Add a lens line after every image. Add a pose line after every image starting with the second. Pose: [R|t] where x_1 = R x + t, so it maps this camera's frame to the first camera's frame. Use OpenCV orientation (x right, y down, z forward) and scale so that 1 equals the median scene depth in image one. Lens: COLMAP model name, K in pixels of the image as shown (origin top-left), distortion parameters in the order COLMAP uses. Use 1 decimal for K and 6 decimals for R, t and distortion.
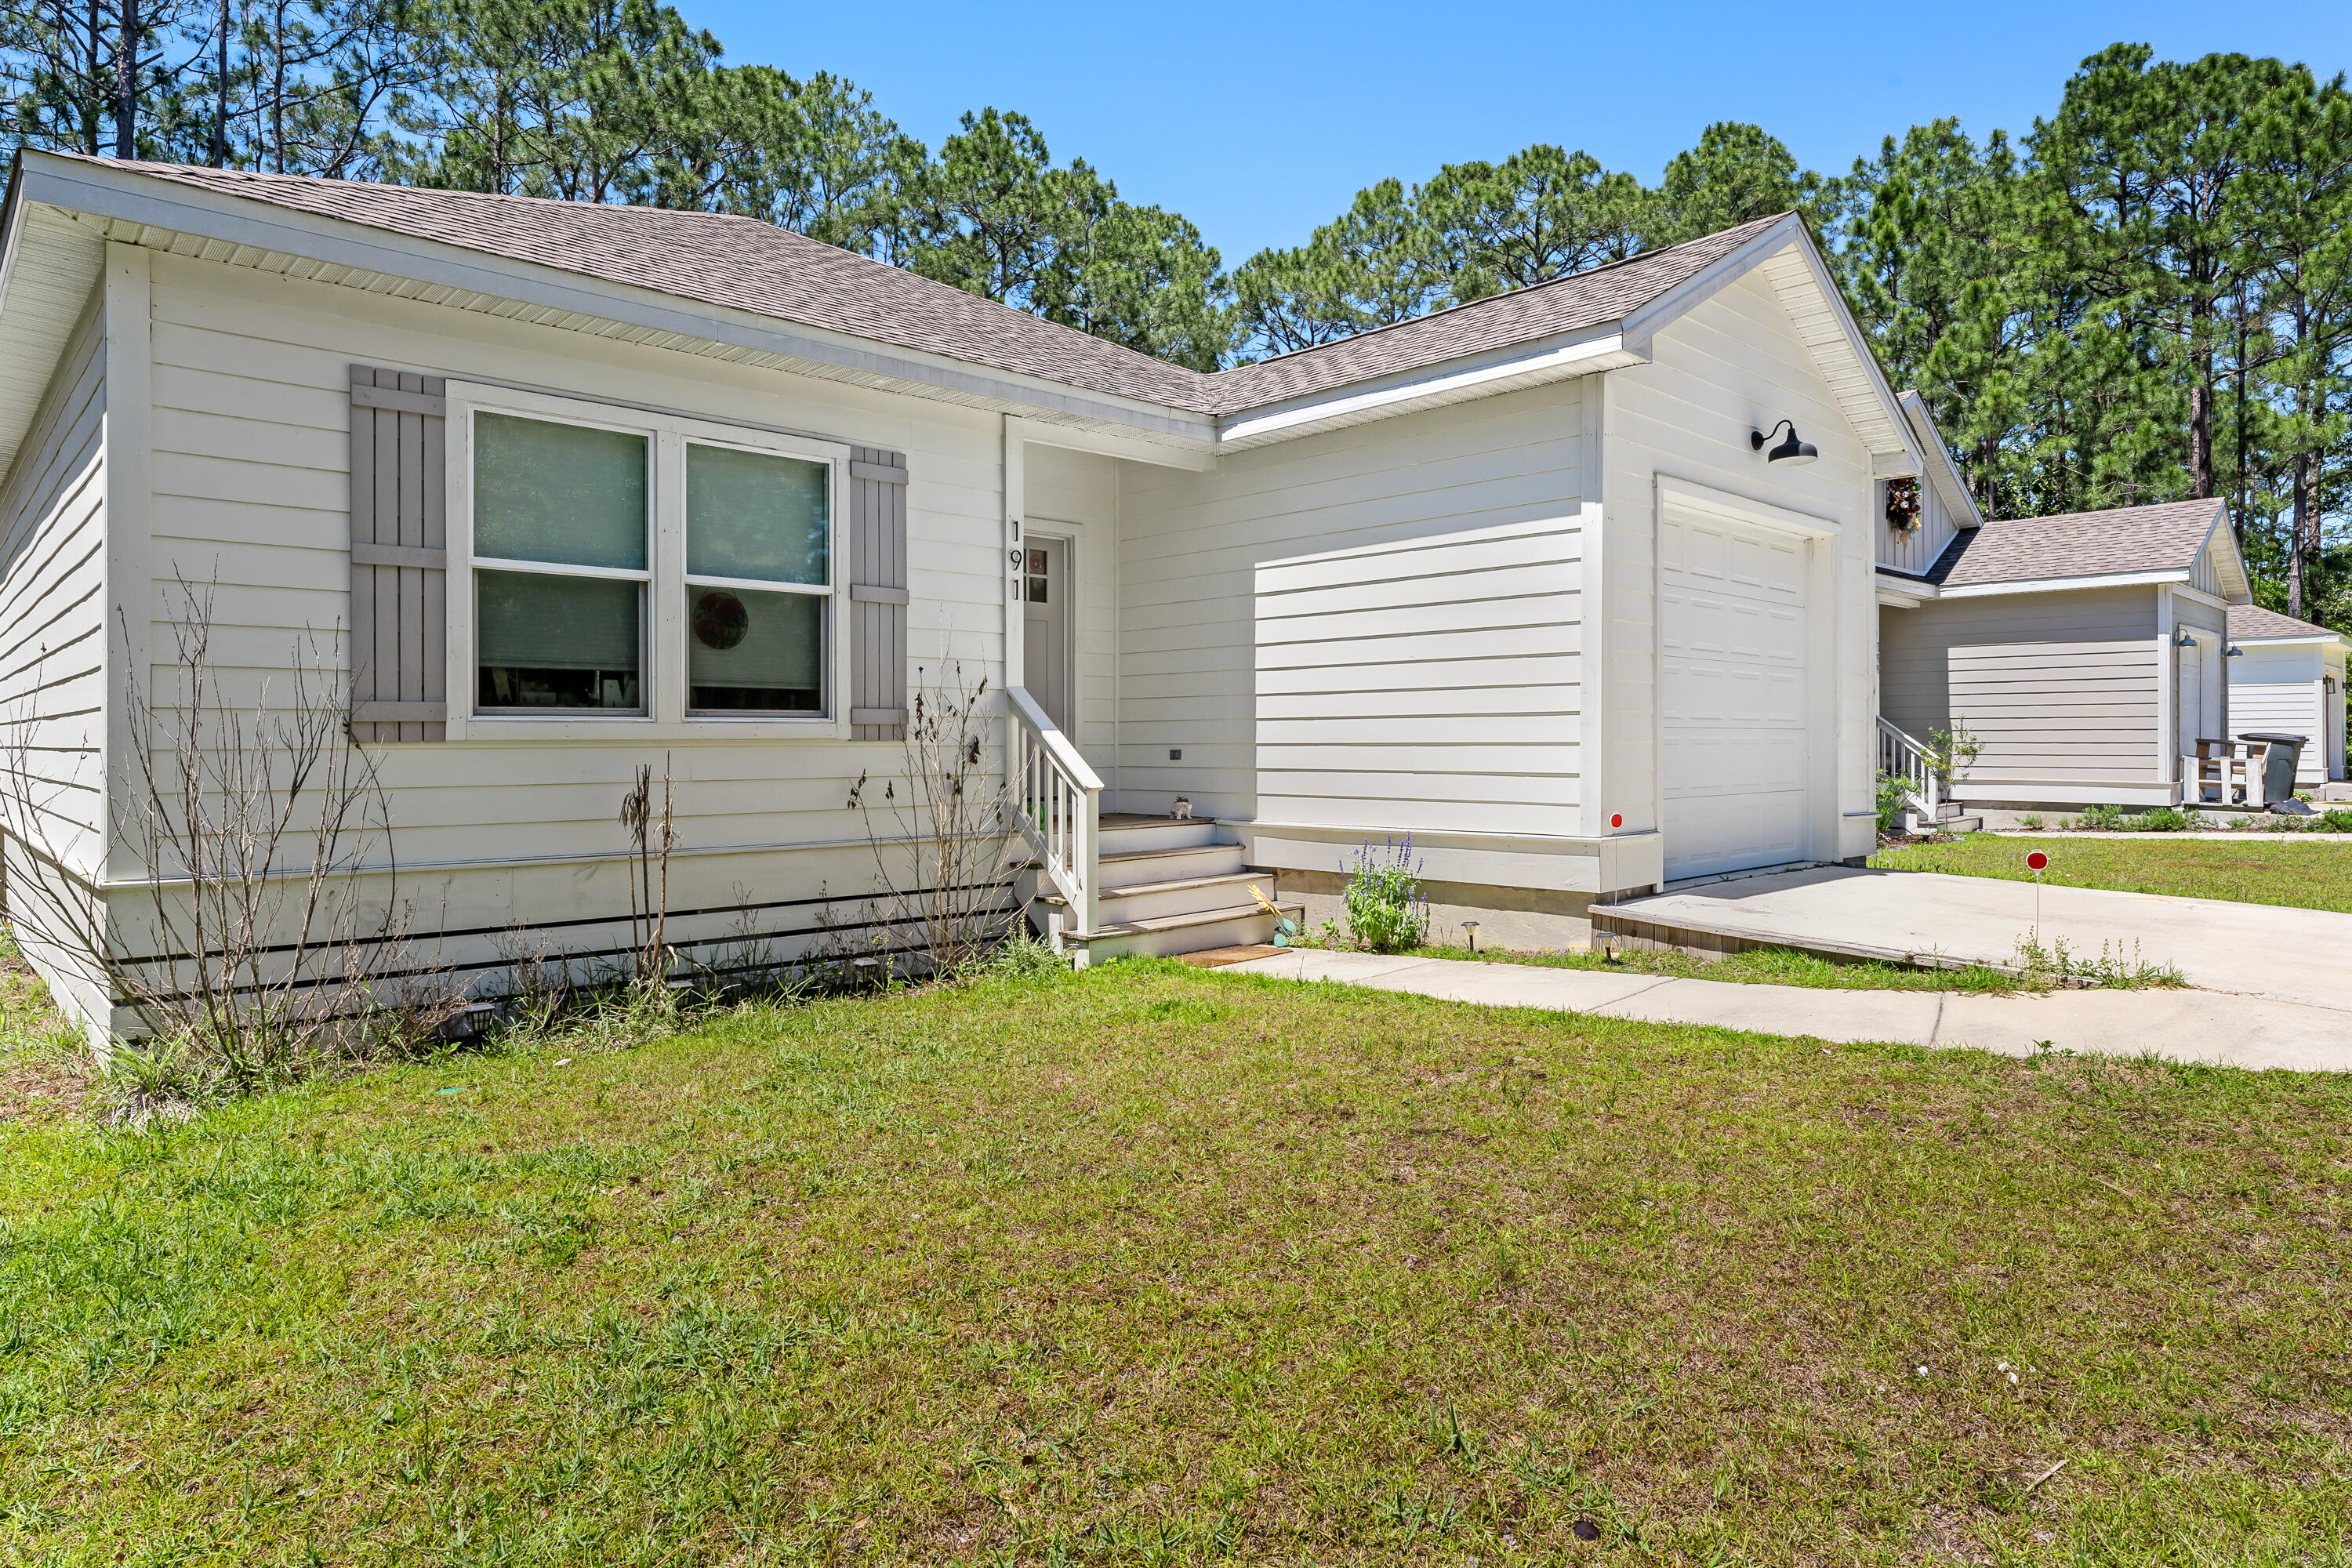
lens RADIAL K [[1343.7, 0, 1167.8], [0, 1343.7, 744.5], [0, 0, 1]] dist [0.000048, 0.026295]
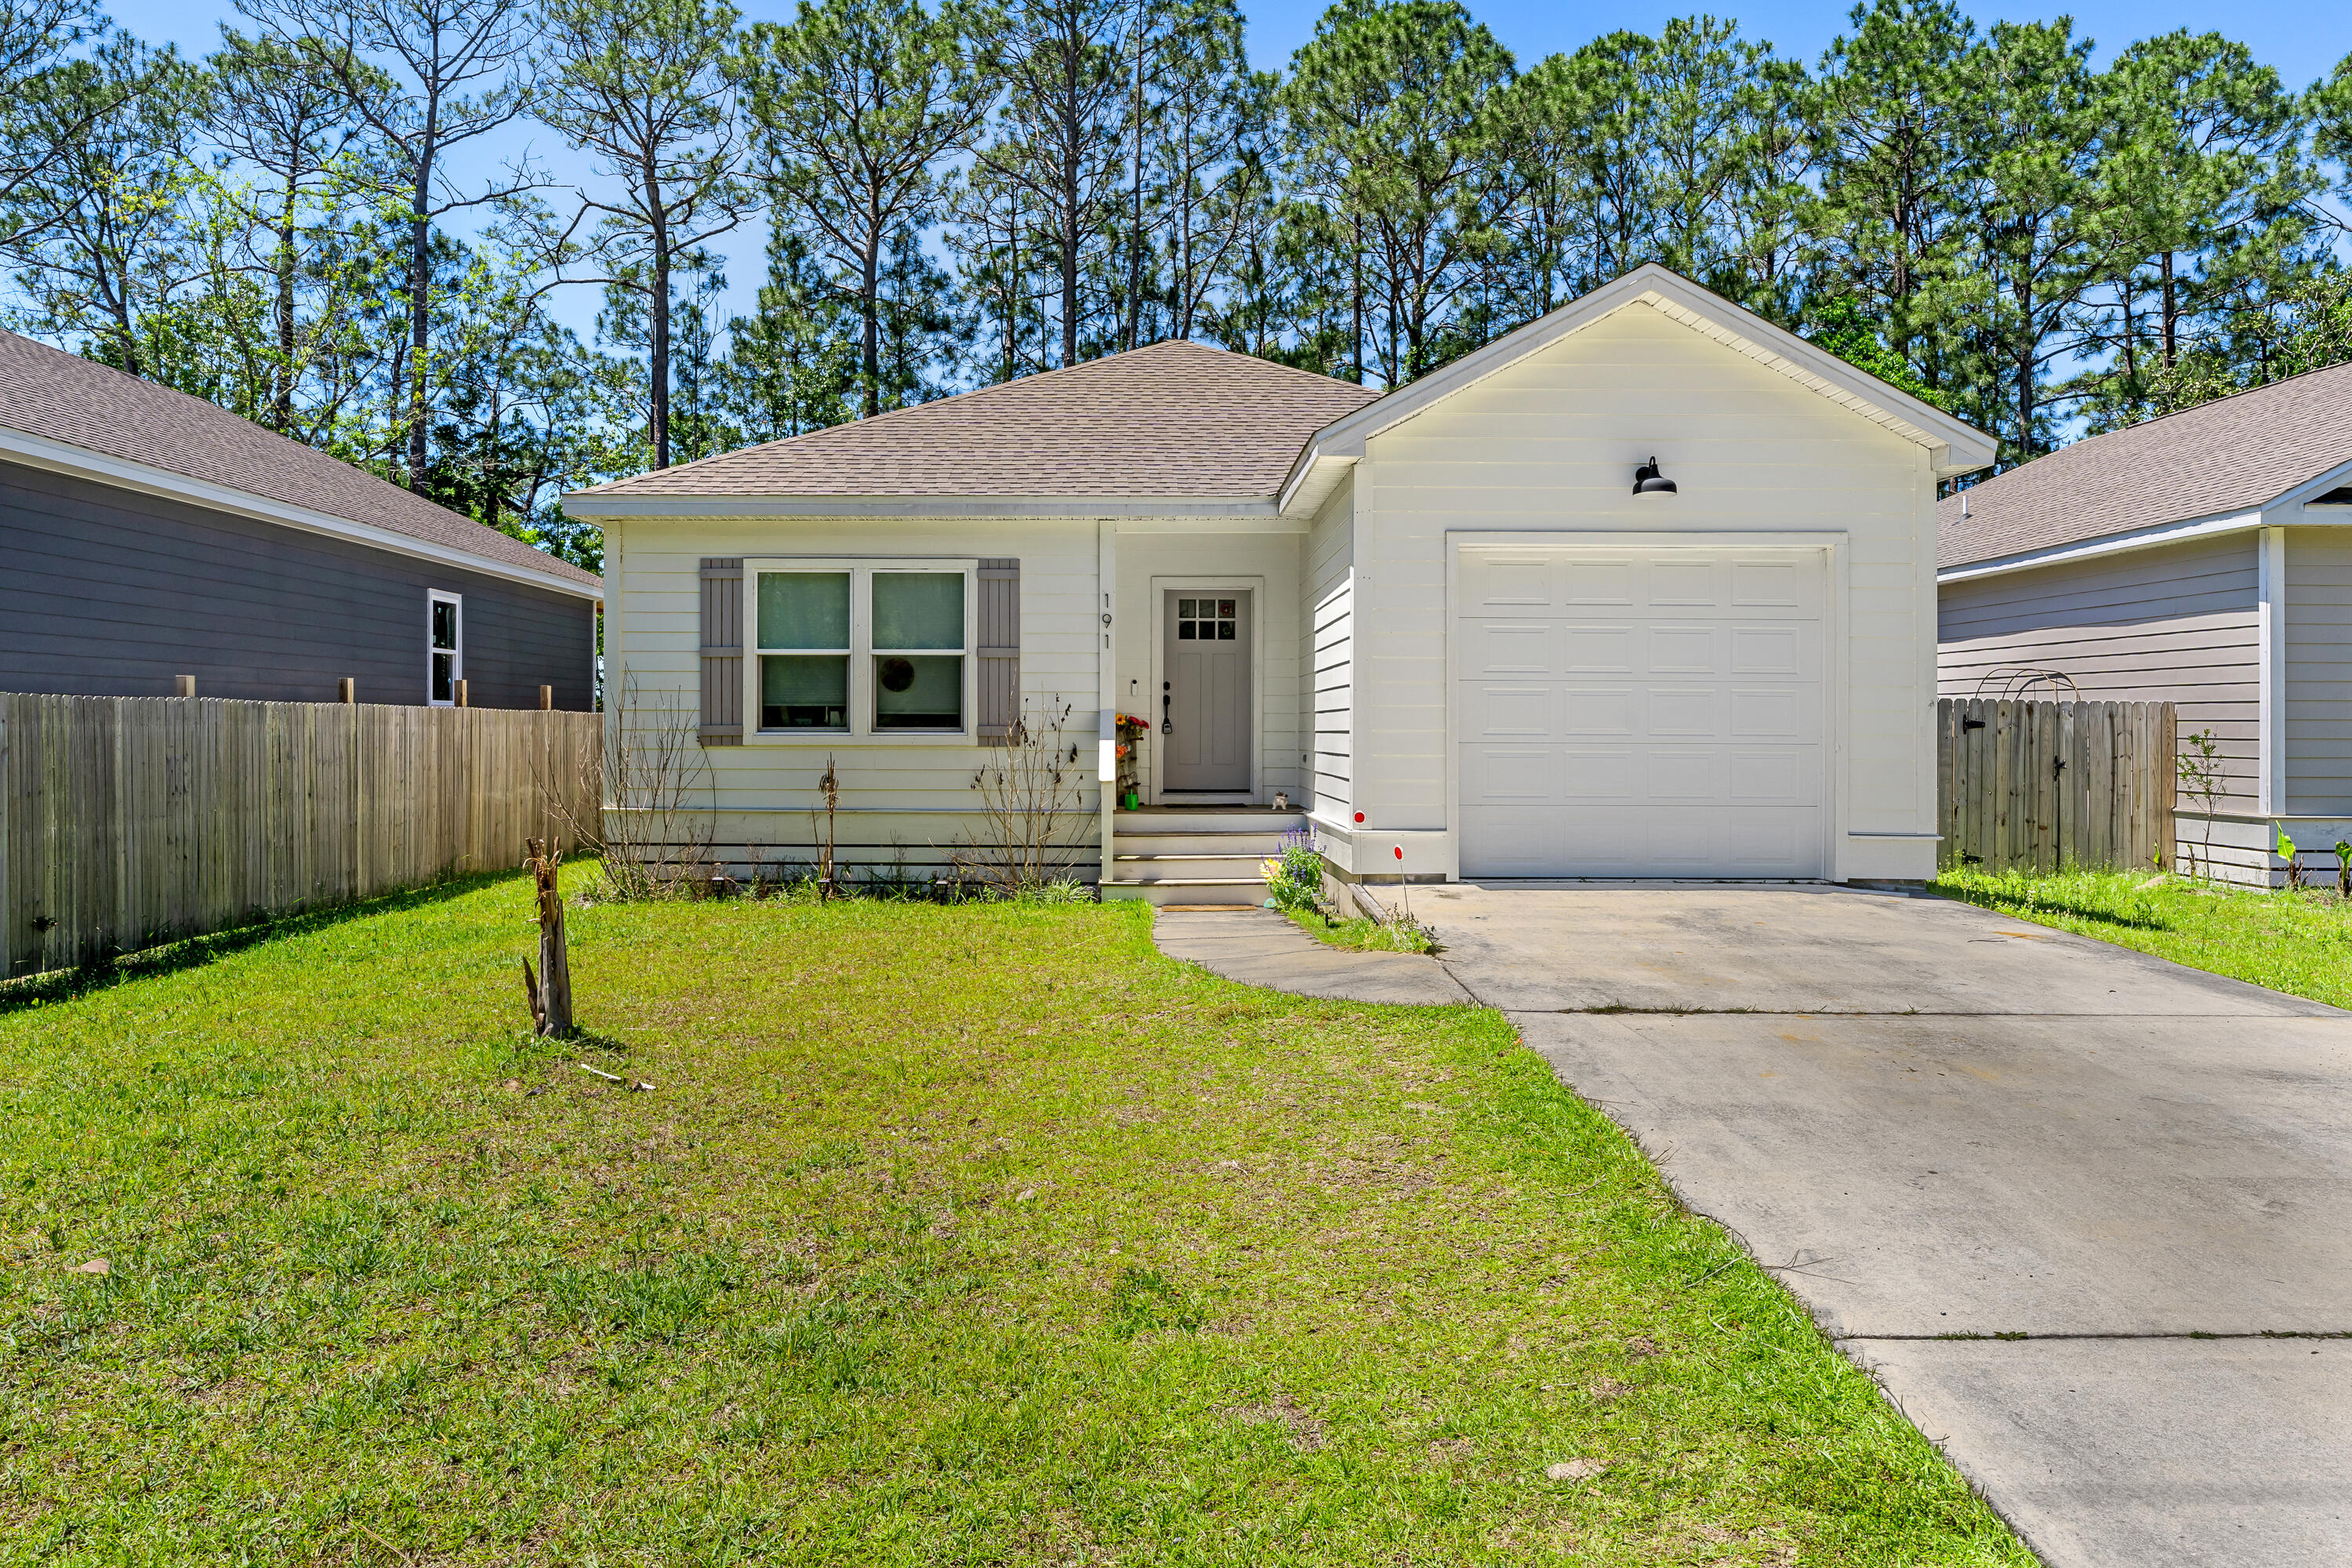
lens RADIAL K [[1613.4, 0, 1177.0], [0, 1613.4, 724.3], [0, 0, 1]] dist [0.003605, 0.001527]
pose [[0.751125, -0.001450, -0.660158, 1.256595], [-0.007144, 0.999921, -0.010325, -0.011606], [0.660121, 0.012471, 0.751055, -0.284292]]
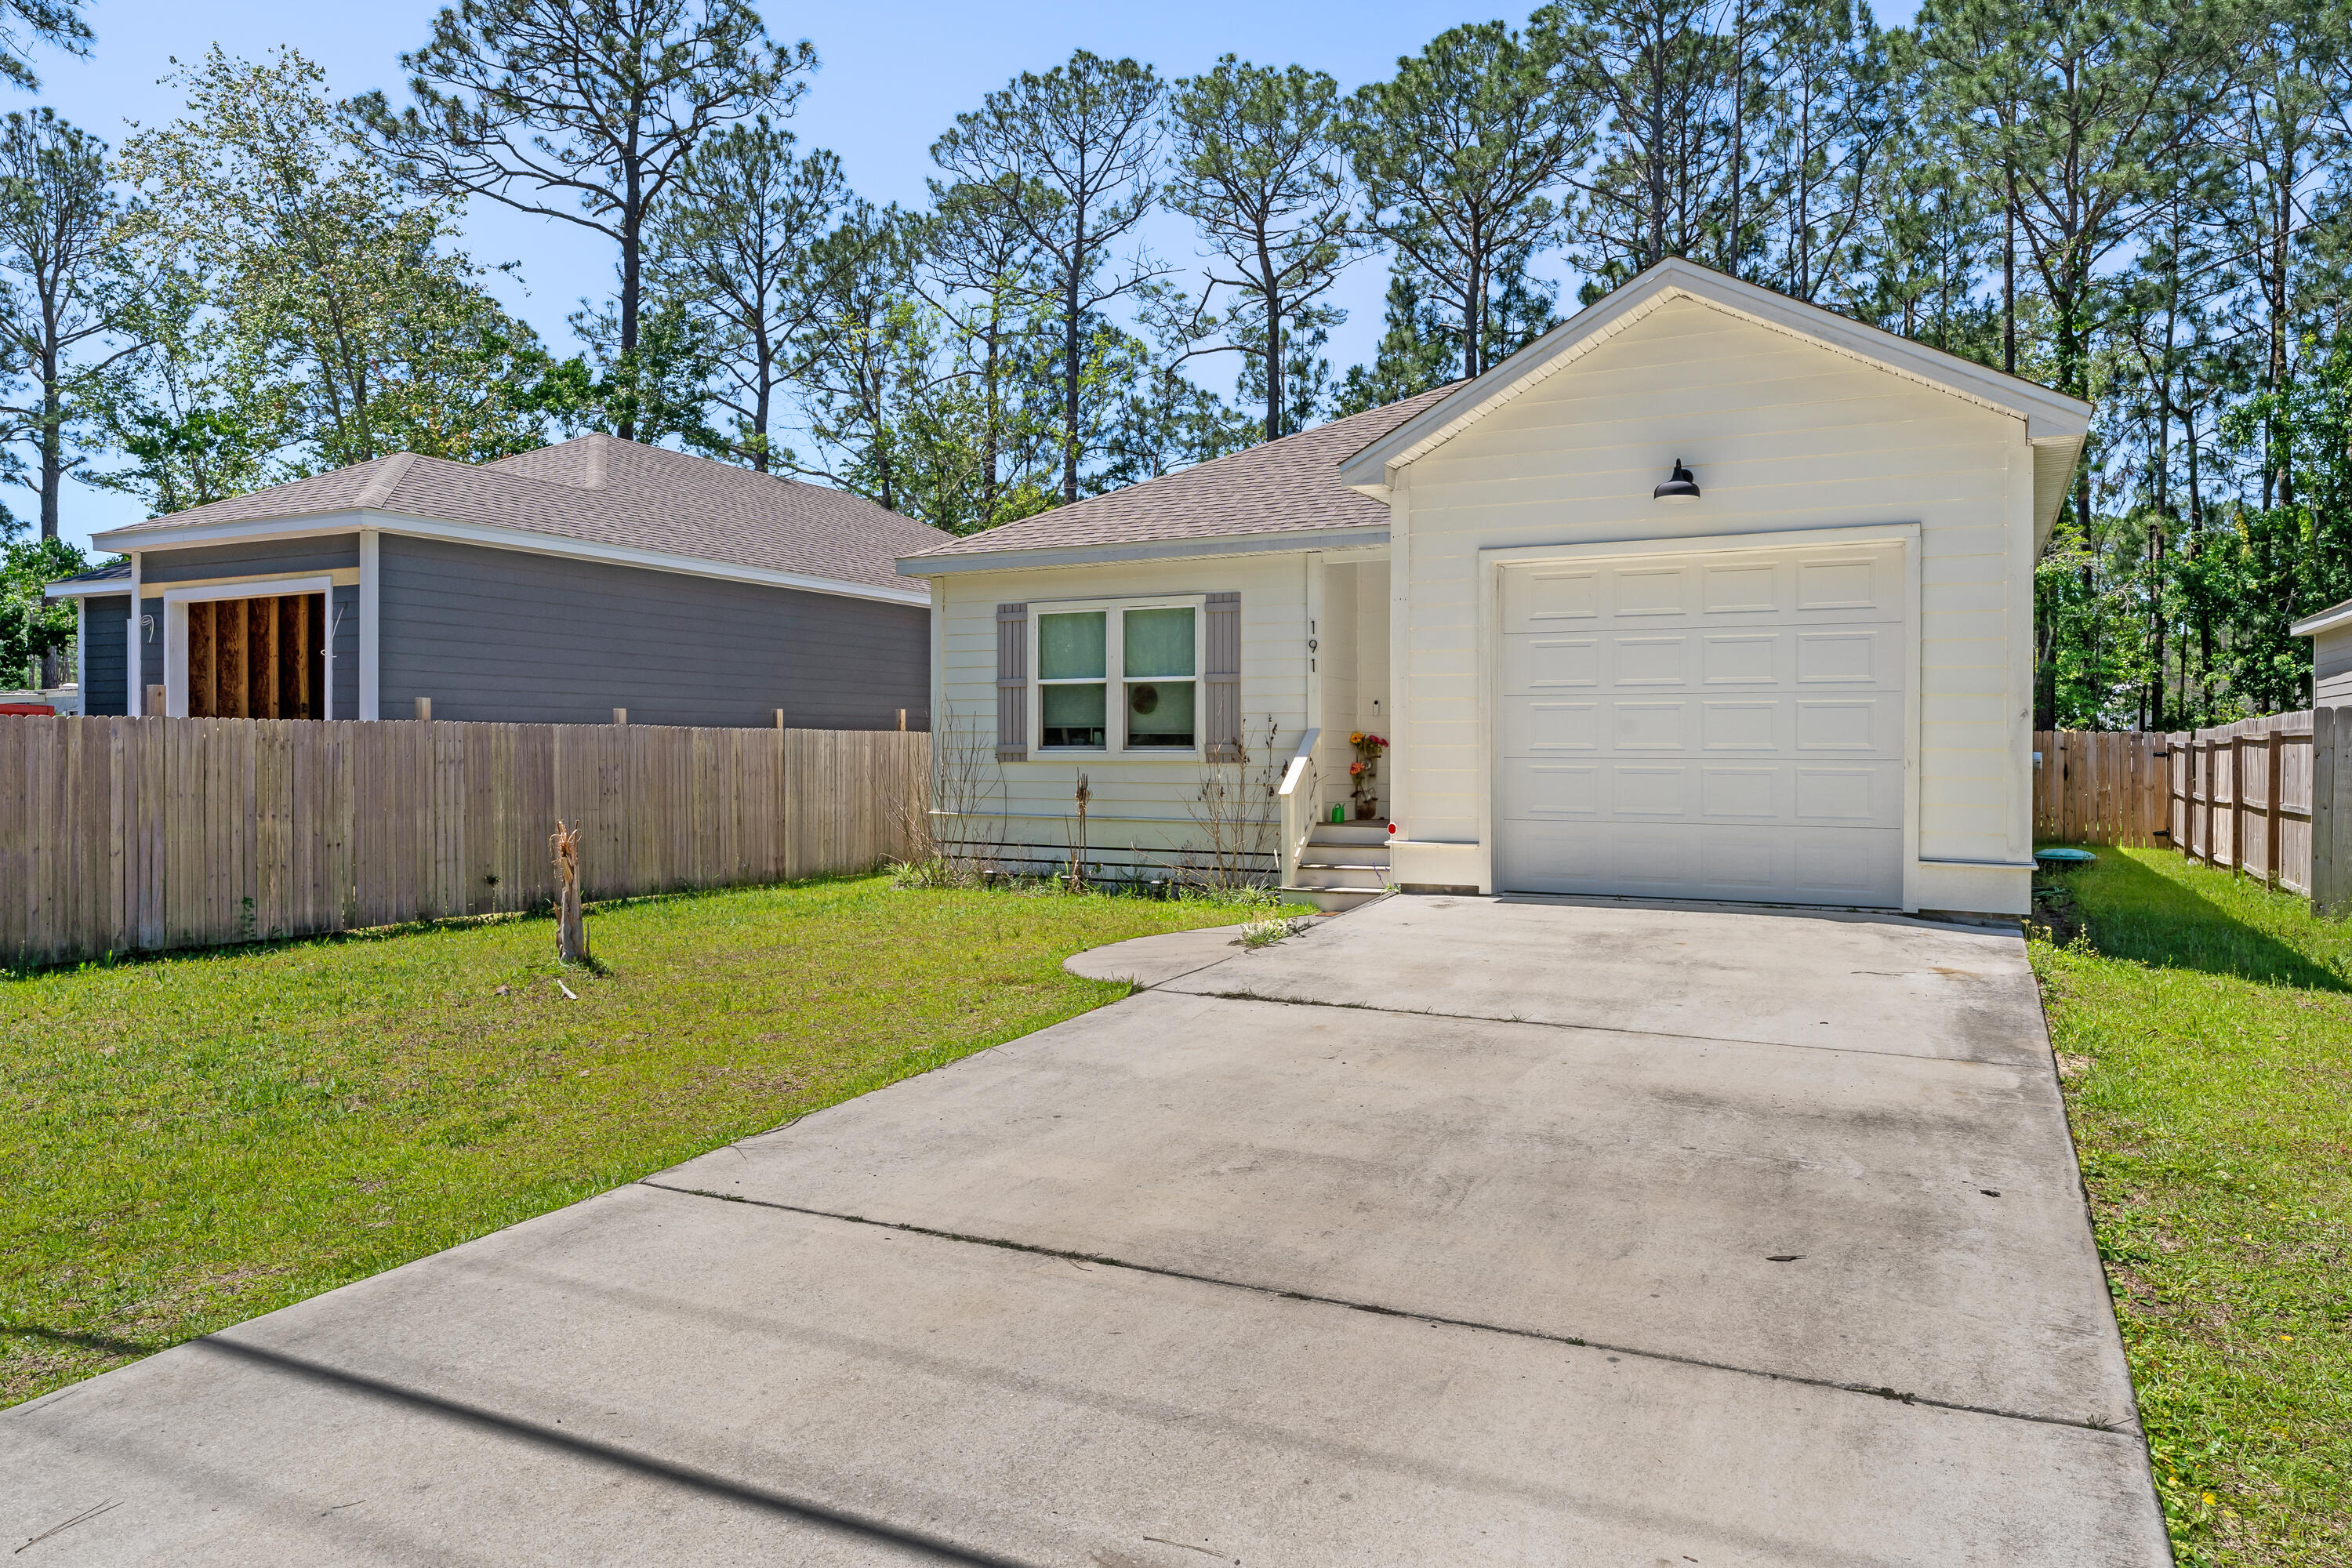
lens RADIAL K [[1612.1, 0, 1176.0], [0, 1612.1, 784.0], [0, 0, 1]] dist [-0.008915, -0.000346]
pose [[0.346466, 0.017207, -0.937905, 1.824793], [-0.009775, 0.999844, 0.014732, -0.005958], [0.938012, 0.004063, 0.346580, 0.245379]]
